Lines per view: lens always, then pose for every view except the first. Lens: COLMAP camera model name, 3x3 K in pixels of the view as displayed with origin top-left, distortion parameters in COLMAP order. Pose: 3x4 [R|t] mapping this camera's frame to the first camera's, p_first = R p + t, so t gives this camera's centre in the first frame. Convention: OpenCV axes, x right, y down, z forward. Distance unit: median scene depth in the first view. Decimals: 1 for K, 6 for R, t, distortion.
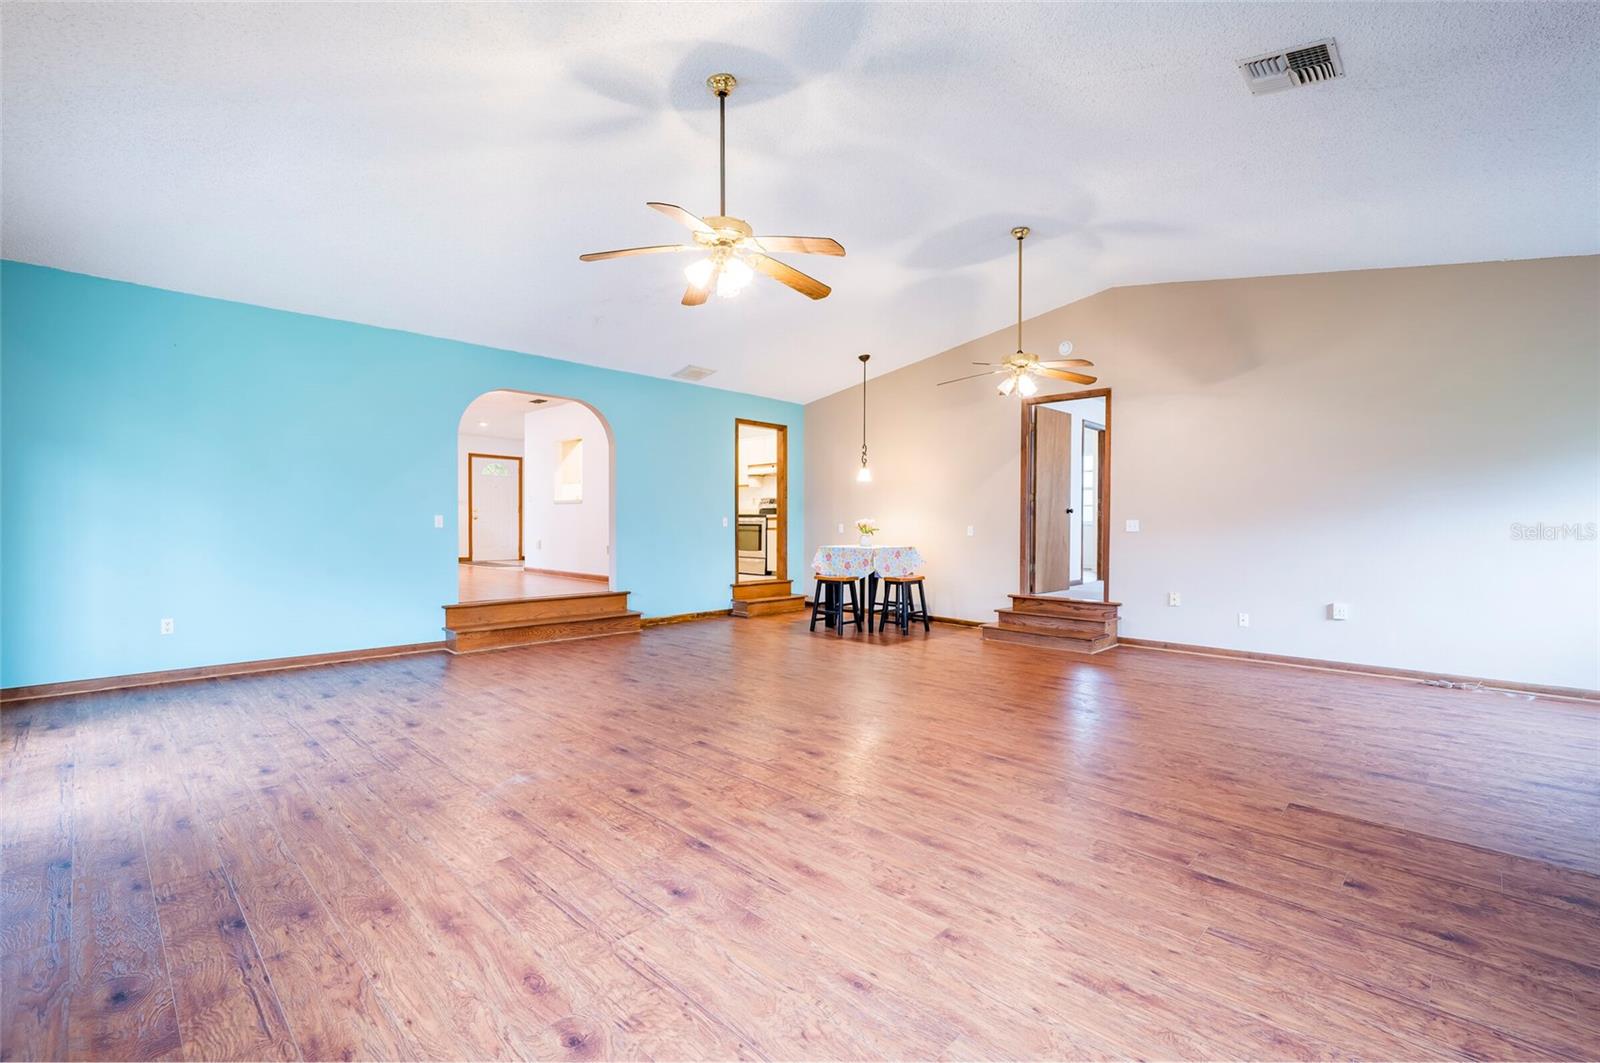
lens RADIAL K [[696.8, 0, 809.1], [0, 696.8, 530.6], [0, 0, 1]] dist [0.000532, -0.000554]
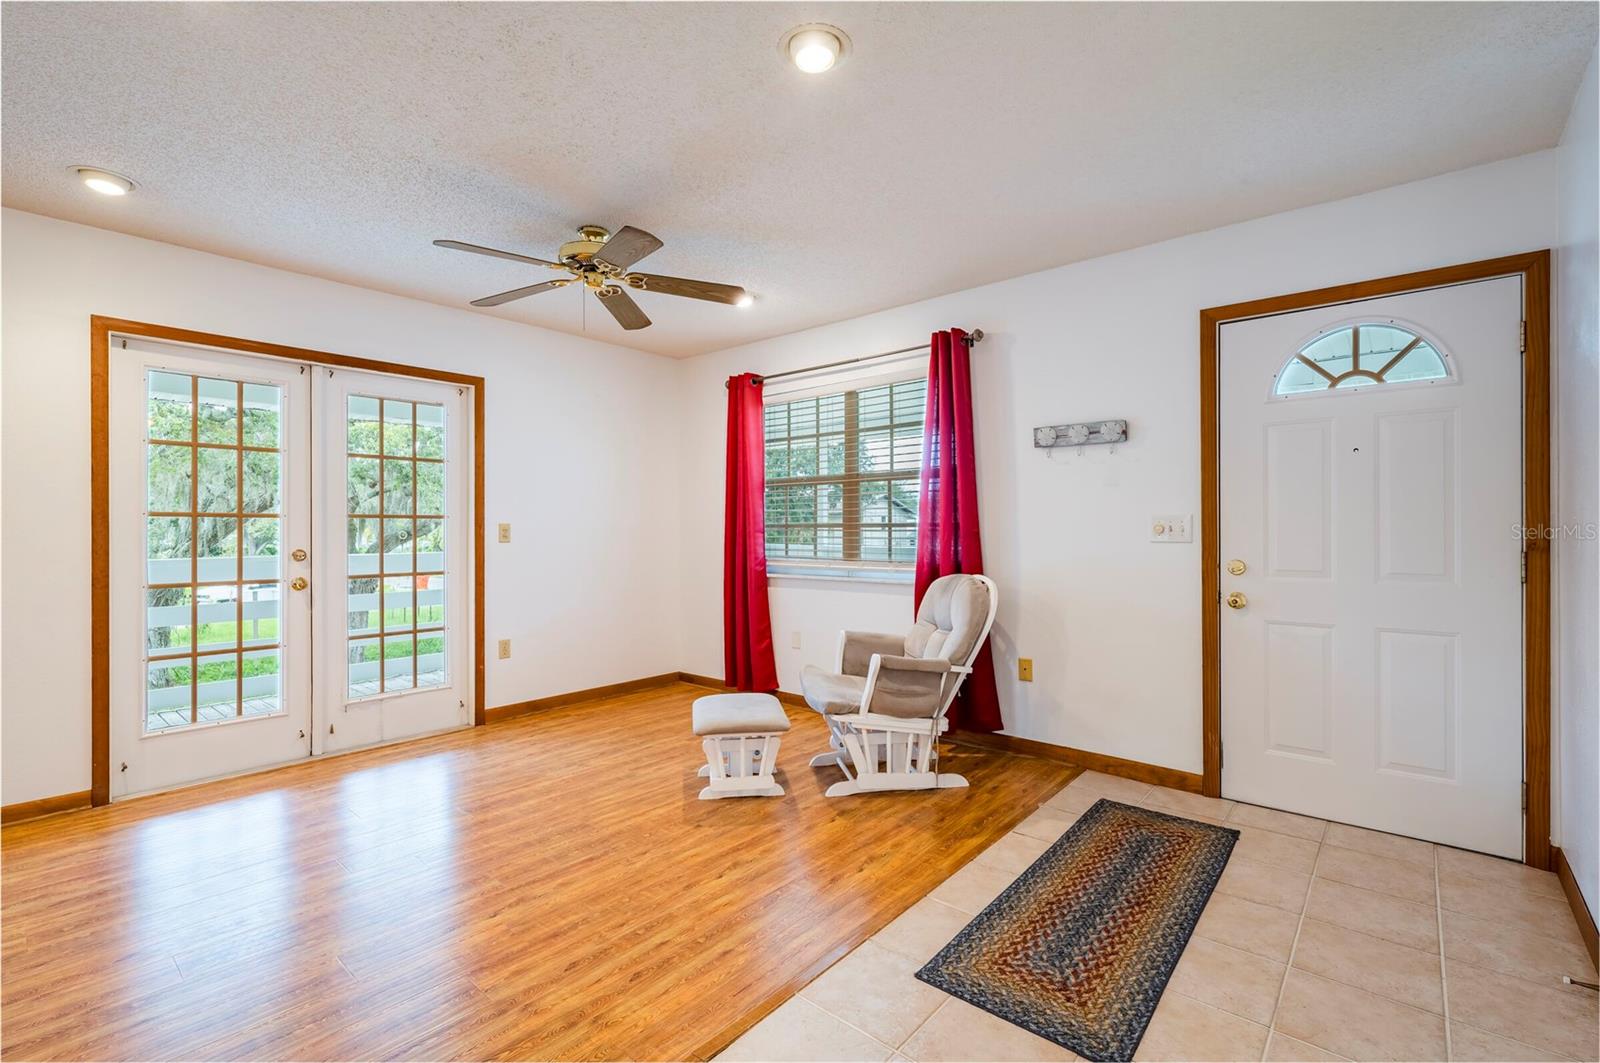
lens RADIAL K [[712.3, 0, 800.0], [0, 712.3, 531.5], [0, 0, 1]] dist [-0.000683, -0.000943]
pose [[0.050009, -0.001587, -0.998748, -0.460414], [-0.003280, 0.999993, -0.001753, -0.068237], [0.998743, 0.003363, 0.050003, 1.485570]]
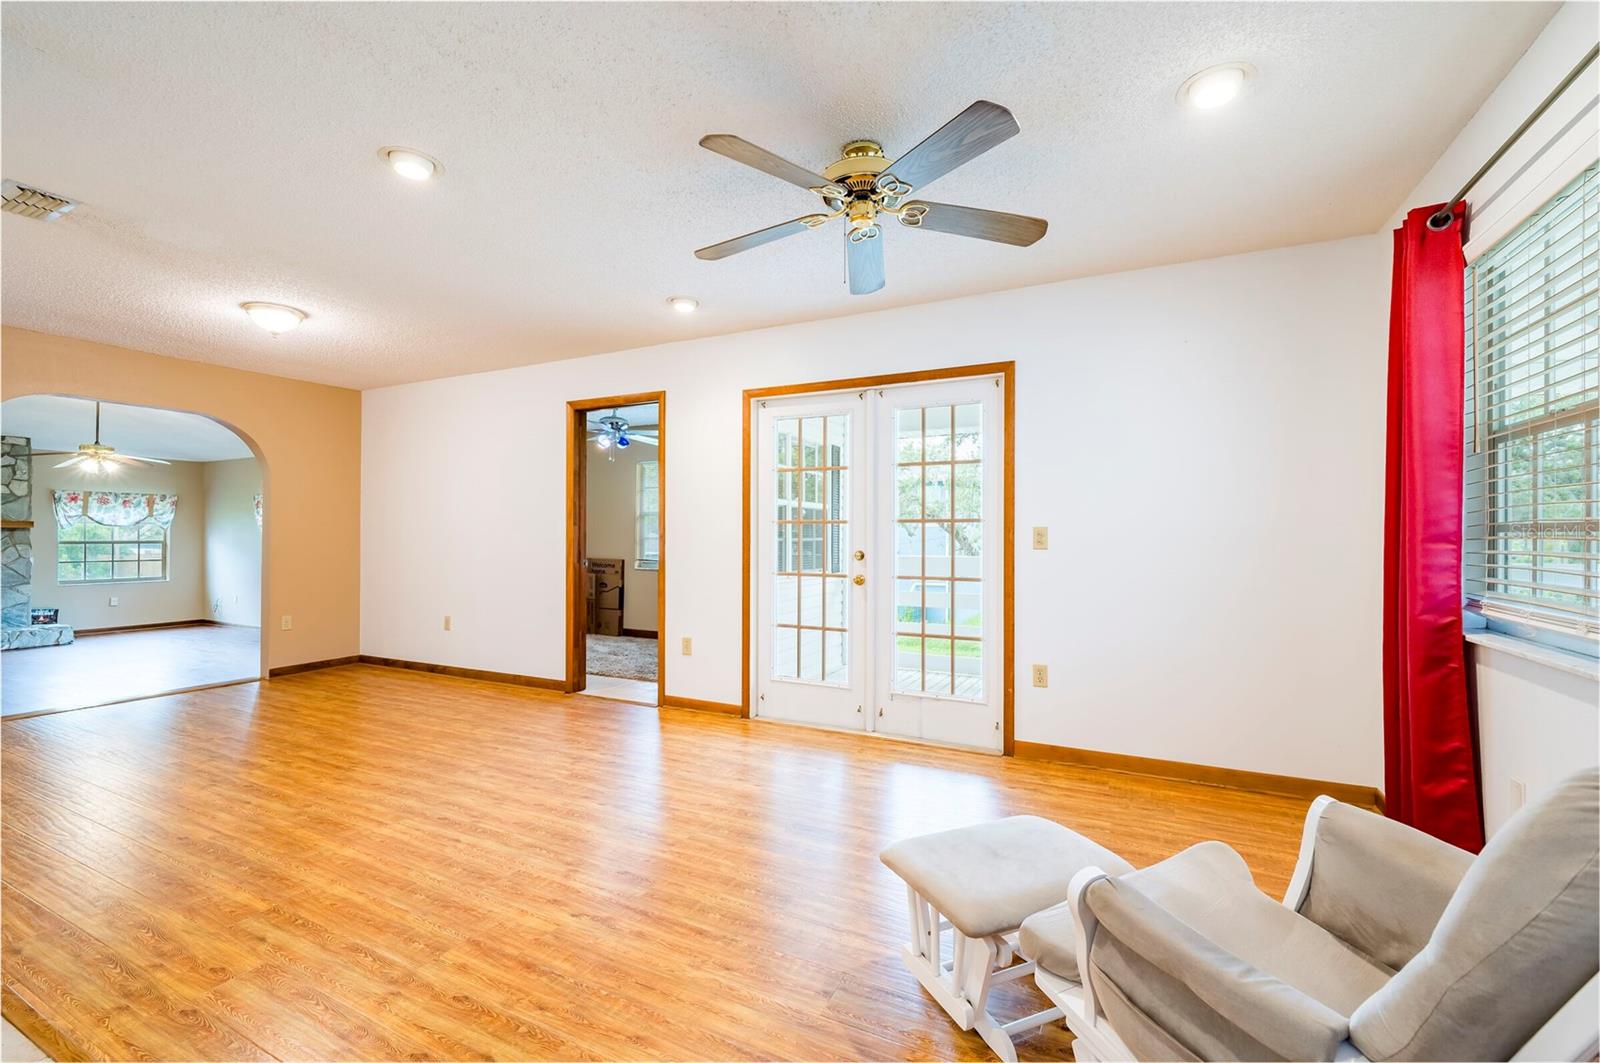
lens RADIAL K [[671.0, 0, 802.9], [0, 671.0, 530.6], [0, 0, 1]] dist [-0.001019, -0.000361]
pose [[-0.954531, -0.008710, -0.297984, -0.747490], [-0.008989, 0.999960, -0.000435, -0.070529], [0.297976, 0.002264, -0.954571, 1.657725]]
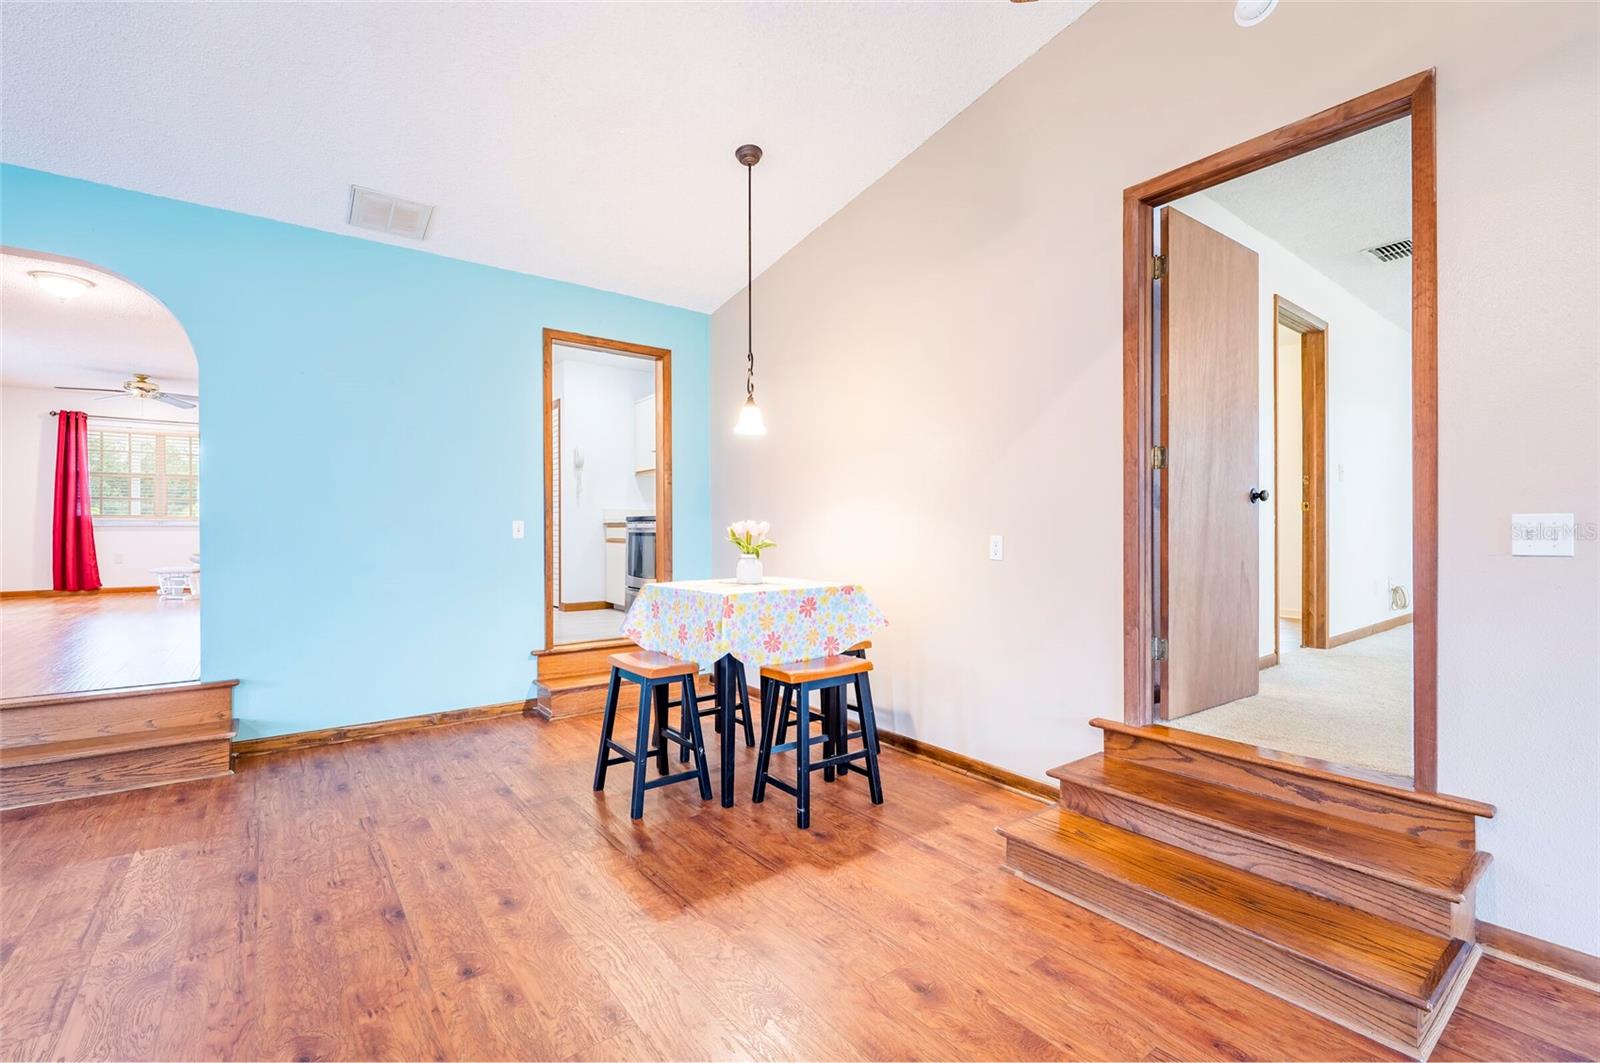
lens RADIAL K [[708.2, 0, 804.9], [0, 708.2, 532.0], [0, 0, 1]] dist [-0.004584, -0.000189]
pose [[0.987775, -0.006458, -0.155755, 0.188164], [0.005141, 0.999948, -0.008859, -0.005662], [0.155804, 0.007950, 0.987756, 0.583234]]
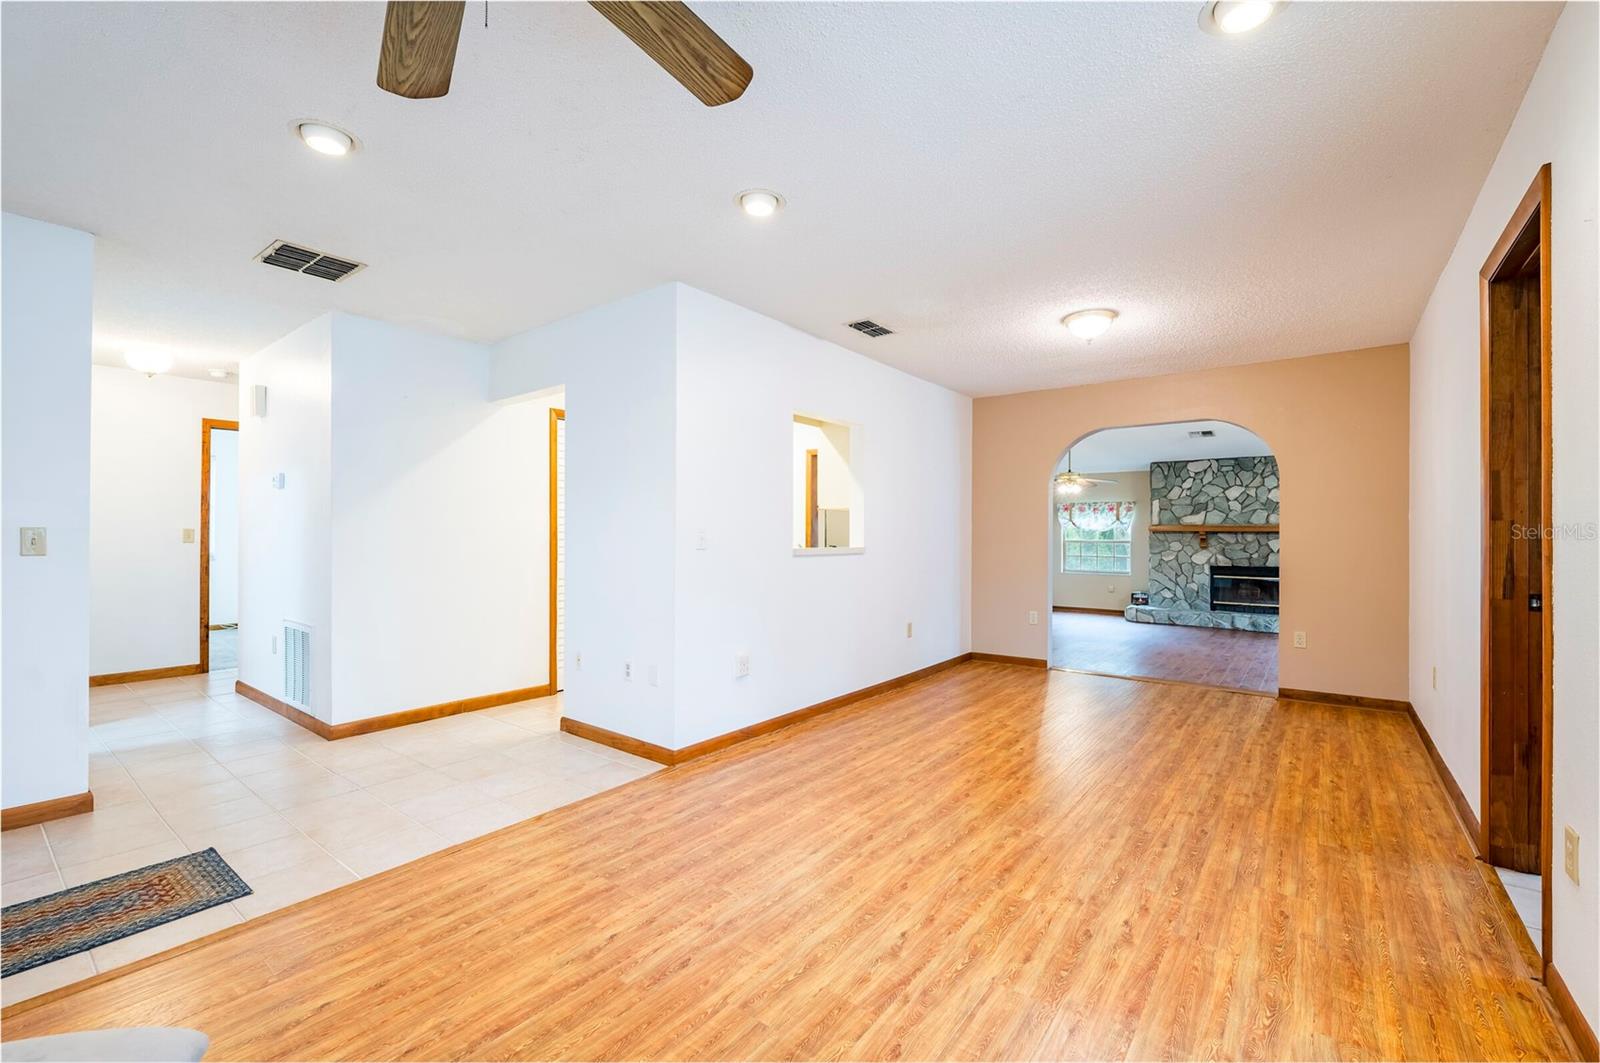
lens RADIAL K [[671.0, 0, 802.9], [0, 671.0, 530.6], [0, 0, 1]] dist [-0.001019, -0.000361]
pose [[-0.106186, -0.000774, 0.994346, -0.997719], [0.004965, 0.999987, 0.001309, -0.070719], [-0.994334, 0.005076, -0.106181, 1.336929]]
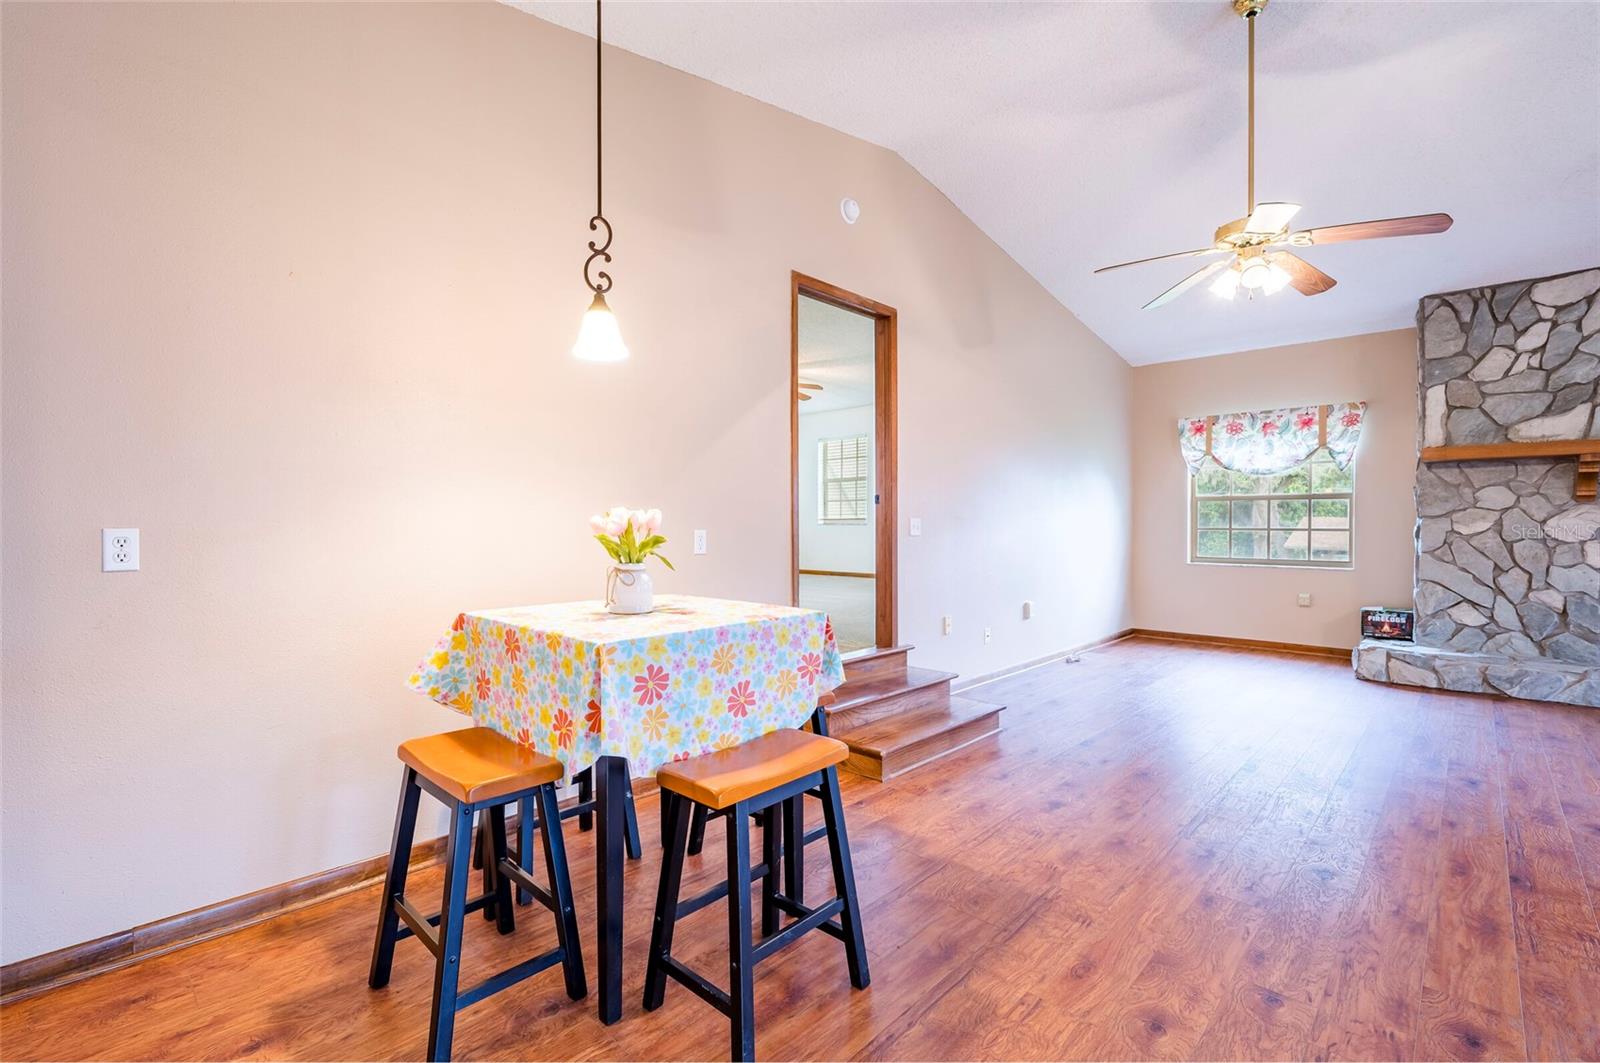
lens RADIAL K [[708.2, 0, 804.9], [0, 708.2, 532.0], [0, 0, 1]] dist [-0.004584, -0.000189]
pose [[-0.010124, -0.015786, 0.999824, -0.188975], [0.008183, 0.999841, 0.015870, -0.011713], [-0.999915, 0.008343, -0.009994, 0.958758]]
